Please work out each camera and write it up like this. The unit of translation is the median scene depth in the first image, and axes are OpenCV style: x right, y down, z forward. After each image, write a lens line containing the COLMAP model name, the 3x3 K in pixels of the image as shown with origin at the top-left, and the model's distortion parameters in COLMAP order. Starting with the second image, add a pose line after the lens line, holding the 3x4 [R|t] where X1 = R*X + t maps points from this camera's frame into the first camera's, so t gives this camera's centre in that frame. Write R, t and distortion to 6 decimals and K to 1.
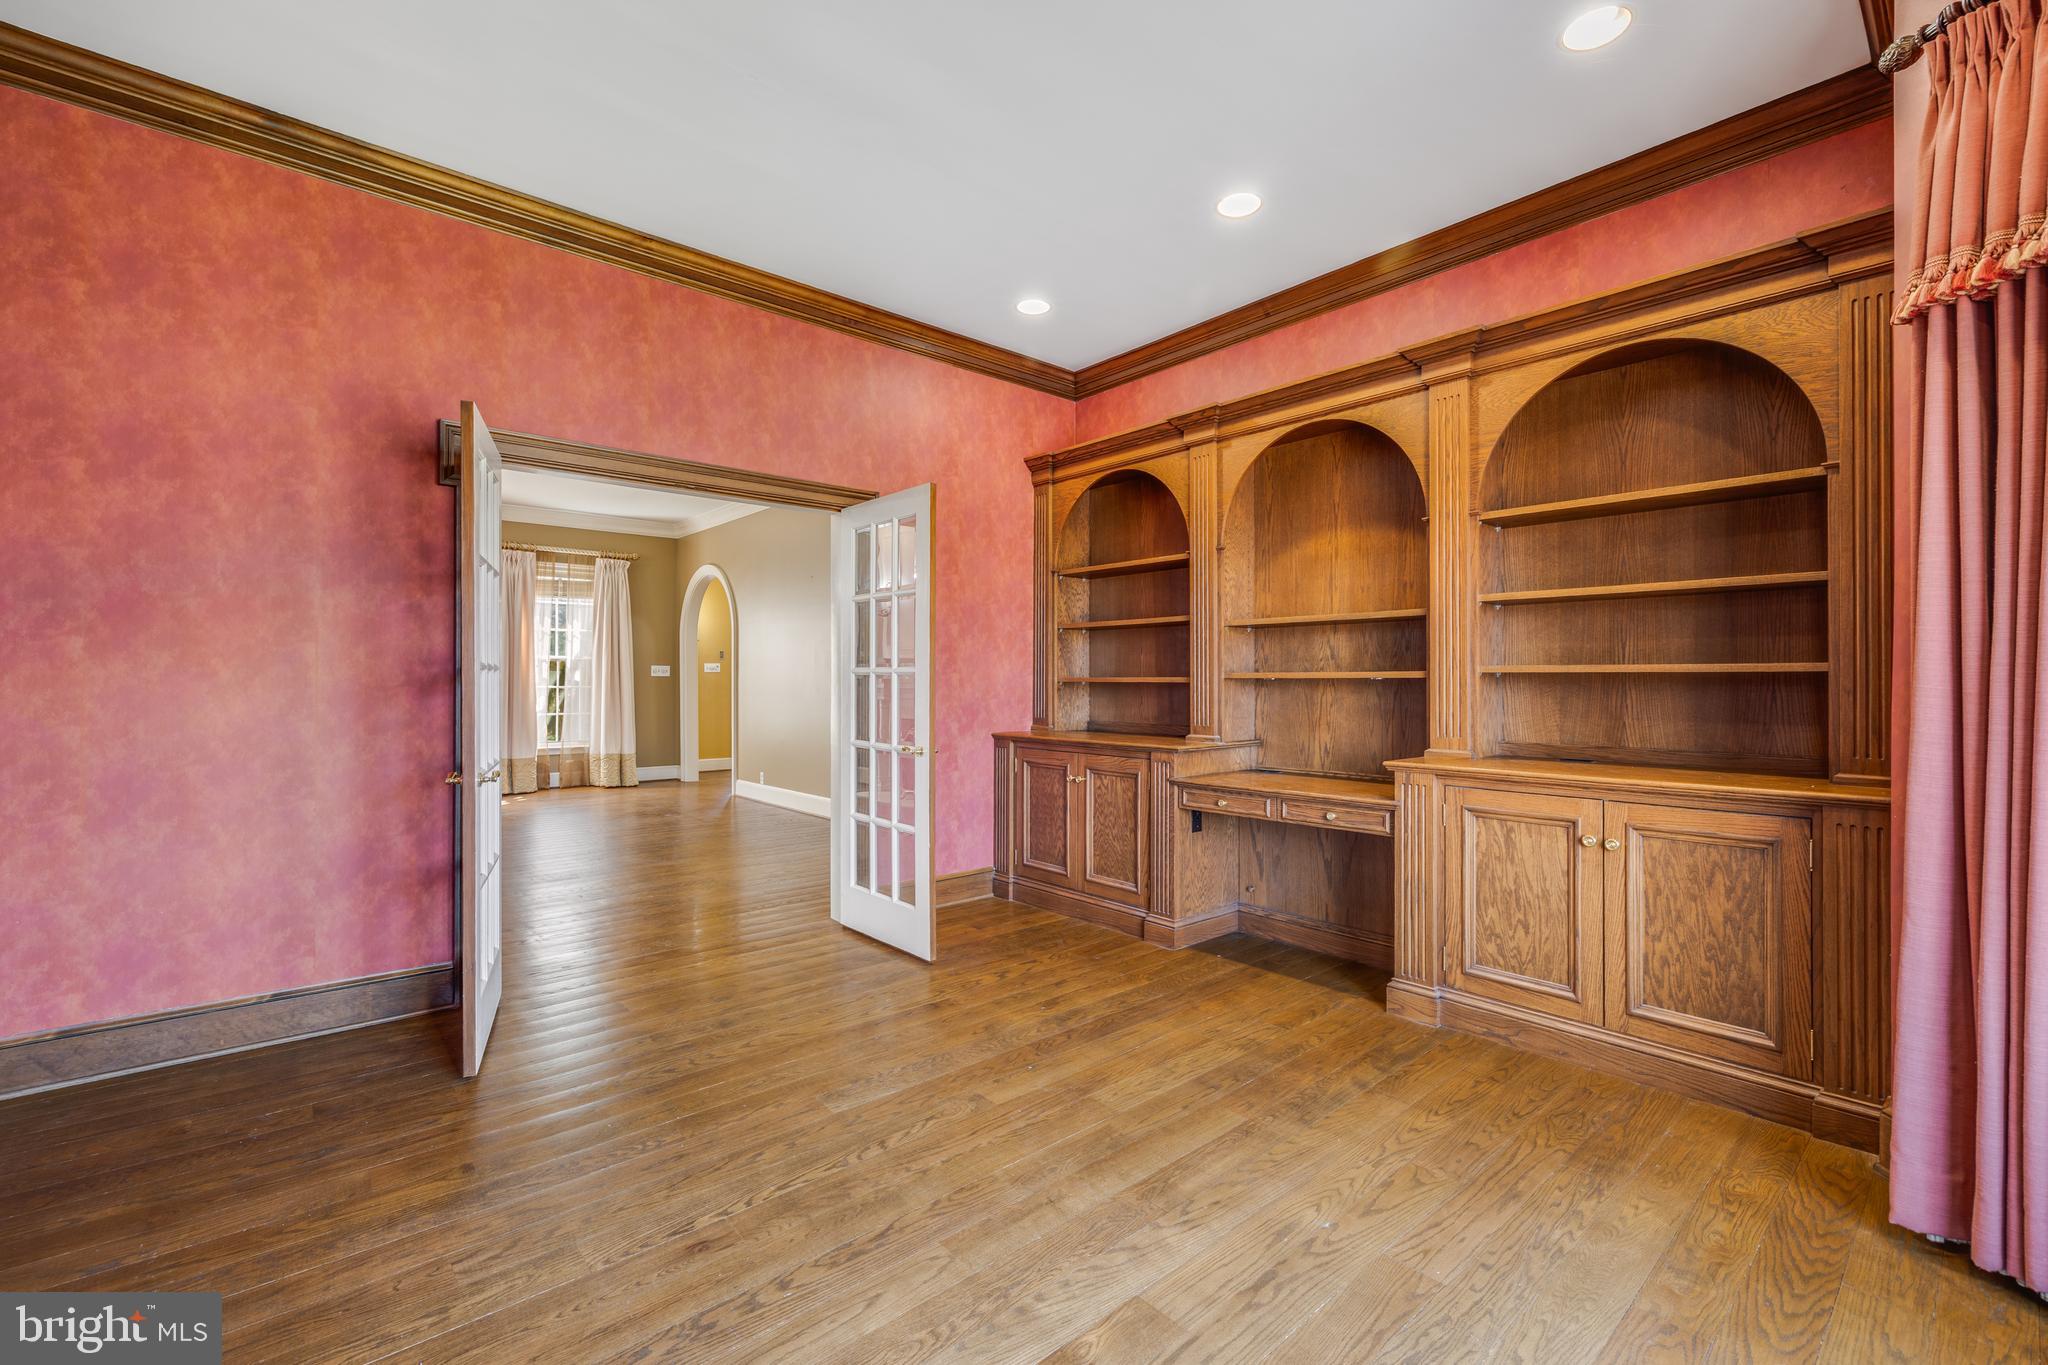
lens RADIAL K [[864.4, 0, 1013.1], [0, 864.4, 679.2], [0, 0, 1]] dist [0.001943, 0.000422]
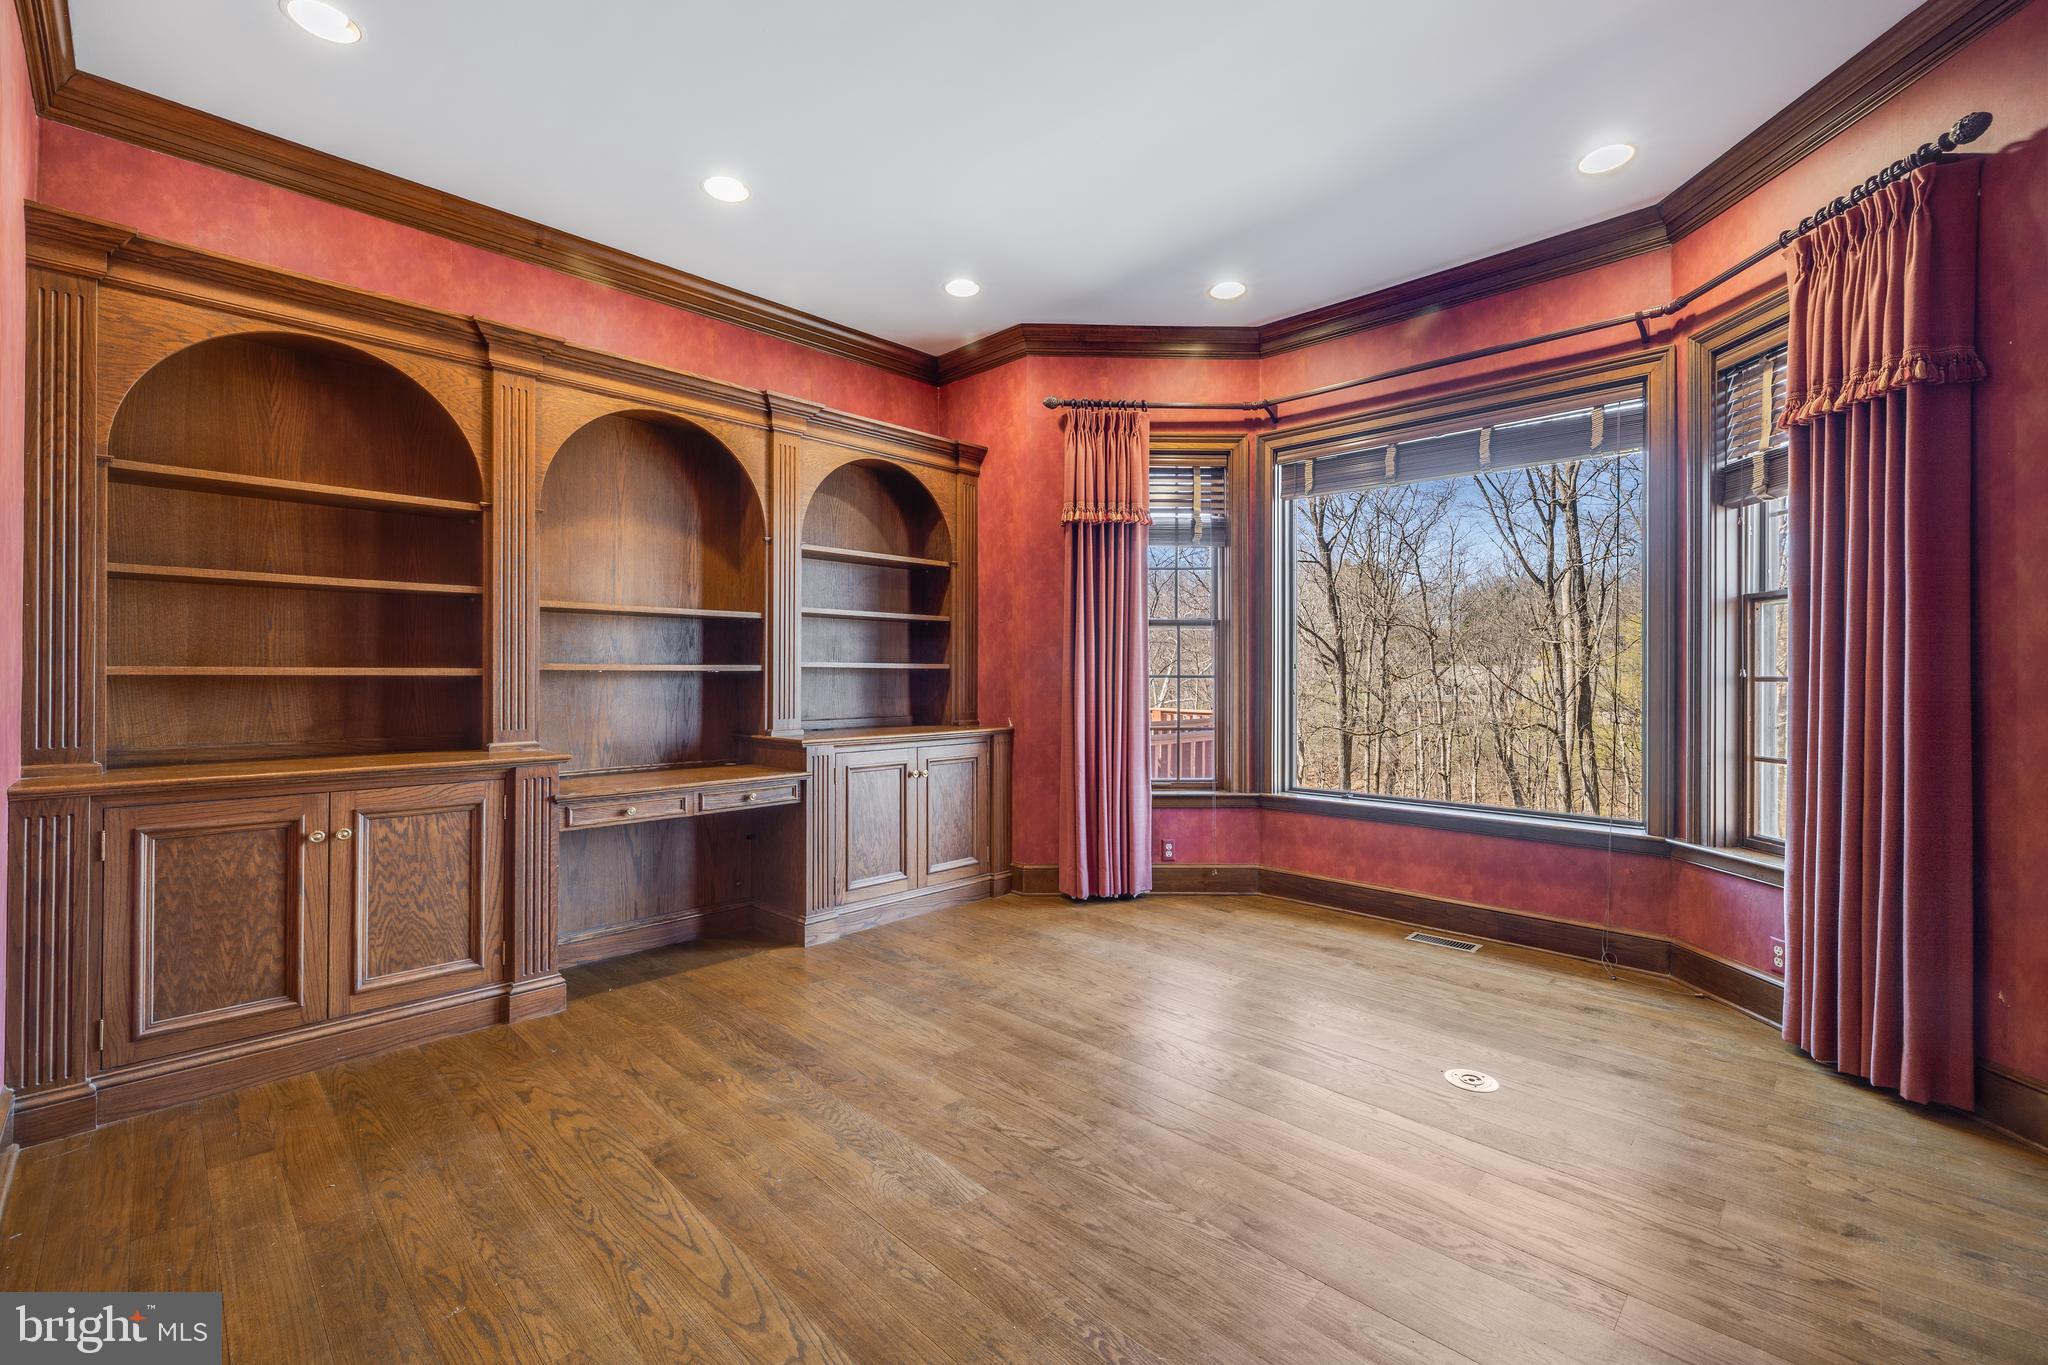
lens RADIAL K [[864.4, 0, 1011.7], [0, 864.4, 678.7], [0, 0, 1]] dist [0.001943, 0.000422]
pose [[-0.073186, -0.003105, 0.997313, -0.731022], [0.001370, 0.999994, 0.003214, 0.005624], [-0.997317, 0.001602, -0.073181, 0.735566]]
